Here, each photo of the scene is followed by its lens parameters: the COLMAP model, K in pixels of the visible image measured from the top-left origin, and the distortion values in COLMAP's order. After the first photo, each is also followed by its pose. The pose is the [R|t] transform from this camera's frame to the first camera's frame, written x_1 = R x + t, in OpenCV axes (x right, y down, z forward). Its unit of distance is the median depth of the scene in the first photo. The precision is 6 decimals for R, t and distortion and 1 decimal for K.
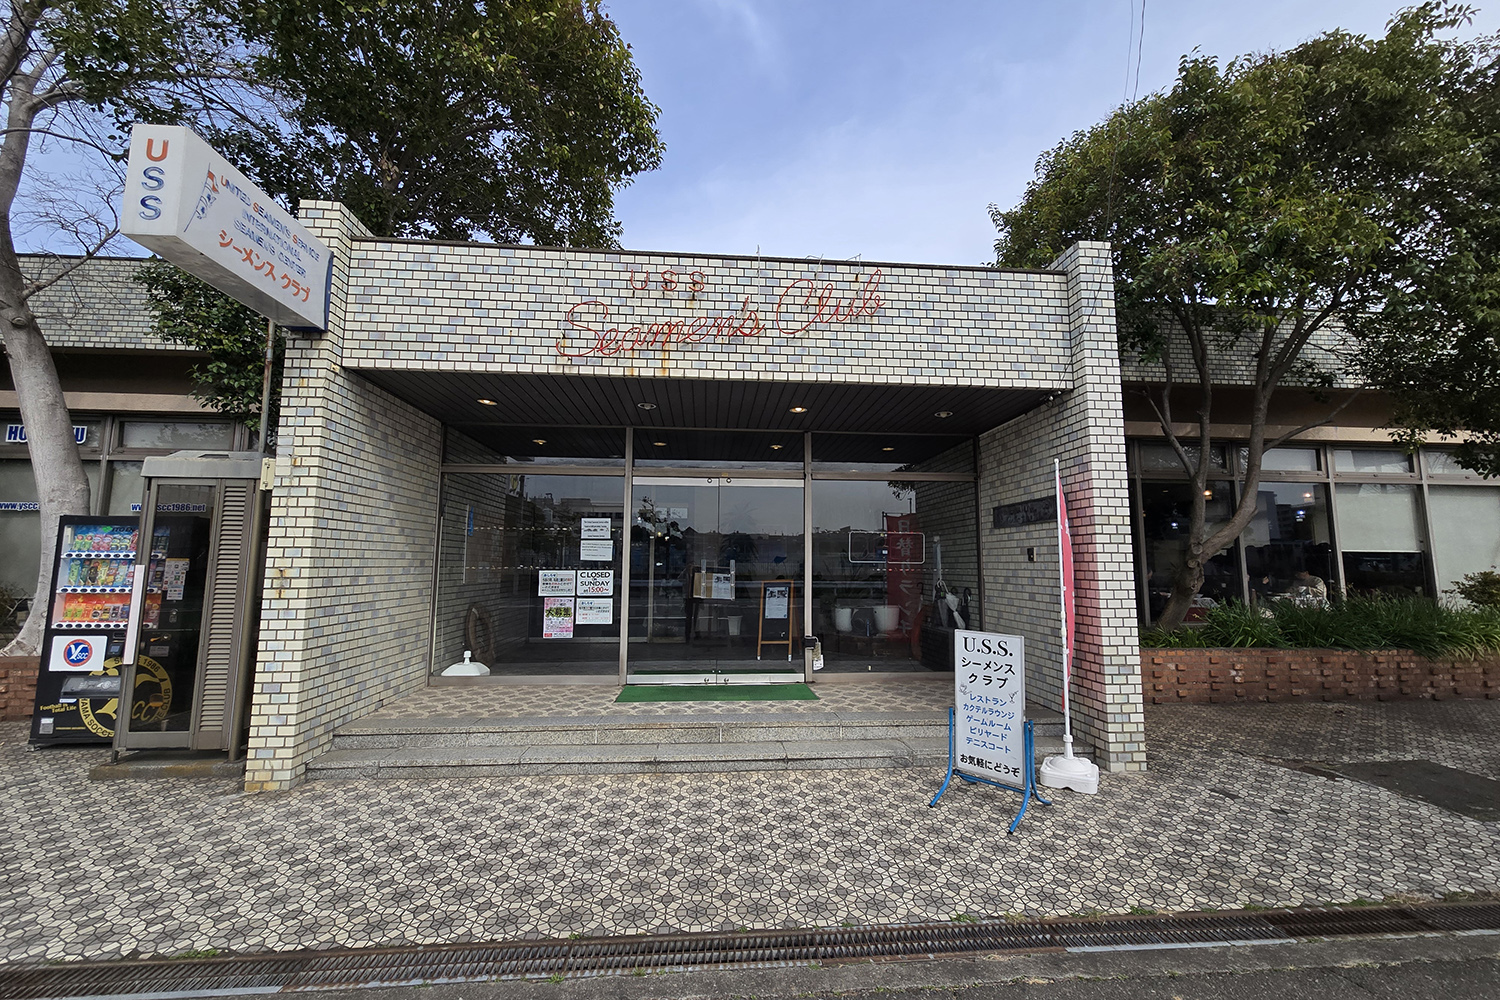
lens RADIAL K [[609.4, 0, 752.7], [0, 609.4, 498.1], [0, 0, 1]] dist [0.001768, -0.000889]
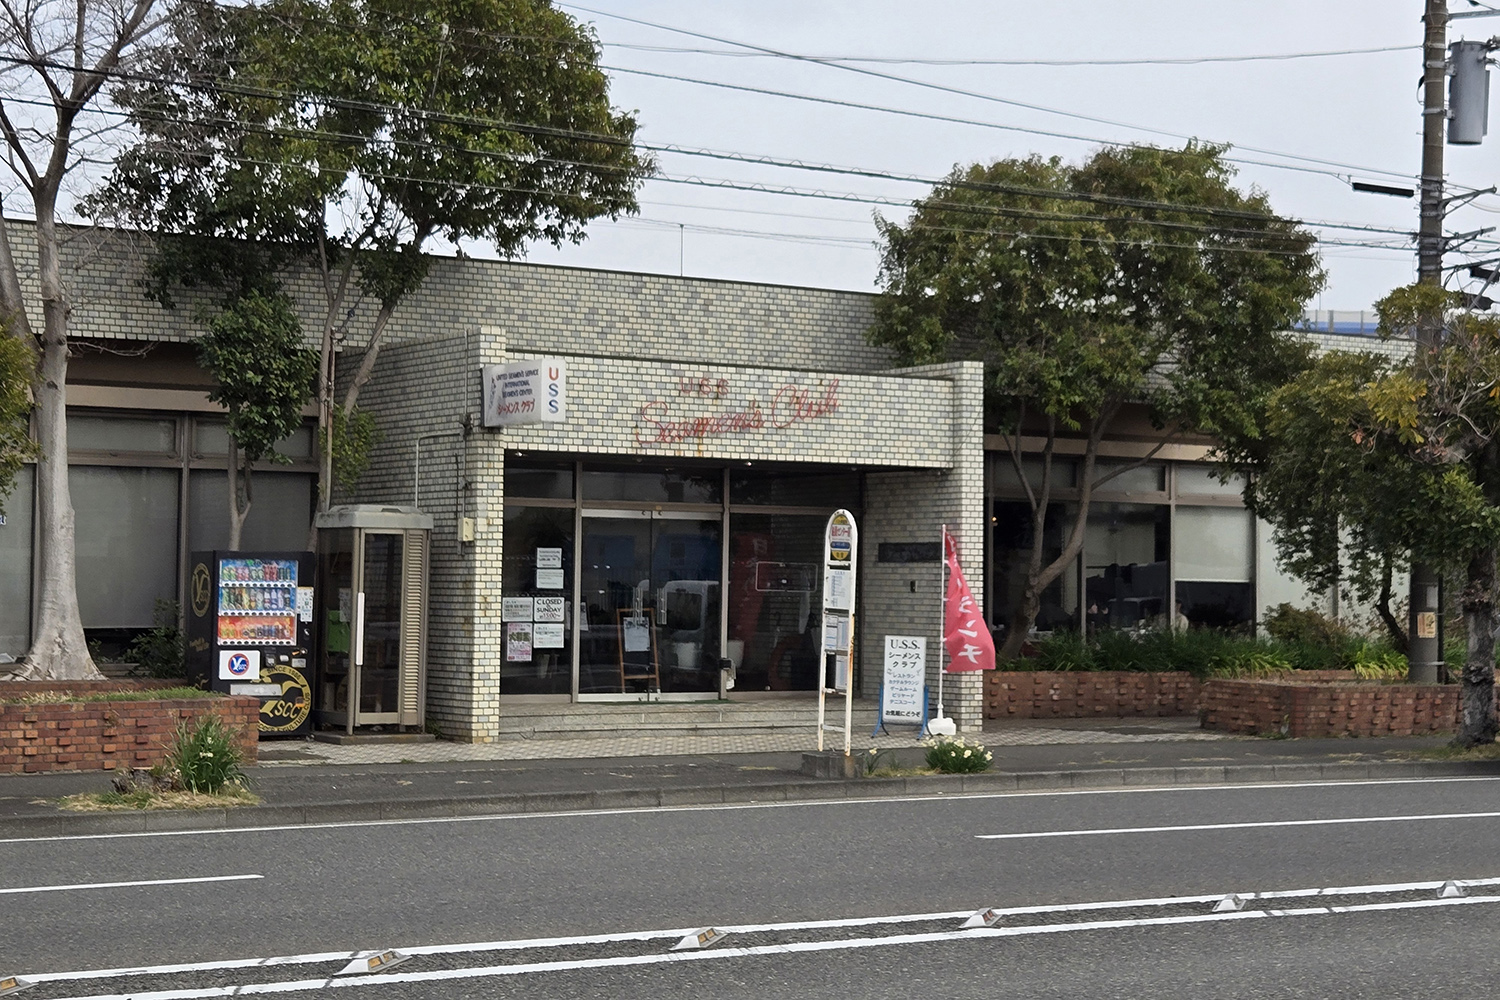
lens RADIAL K [[2878.0, 0, 785.9], [0, 2878.0, 456.2], [0, 0, 1]] dist [0.131886, 0.000000]
pose [[0.881491, 0.027474, 0.471401, -2.930312], [-0.059681, 0.996783, 0.053505, -0.542111], [-0.468415, -0.075298, 0.880294, -4.634215]]
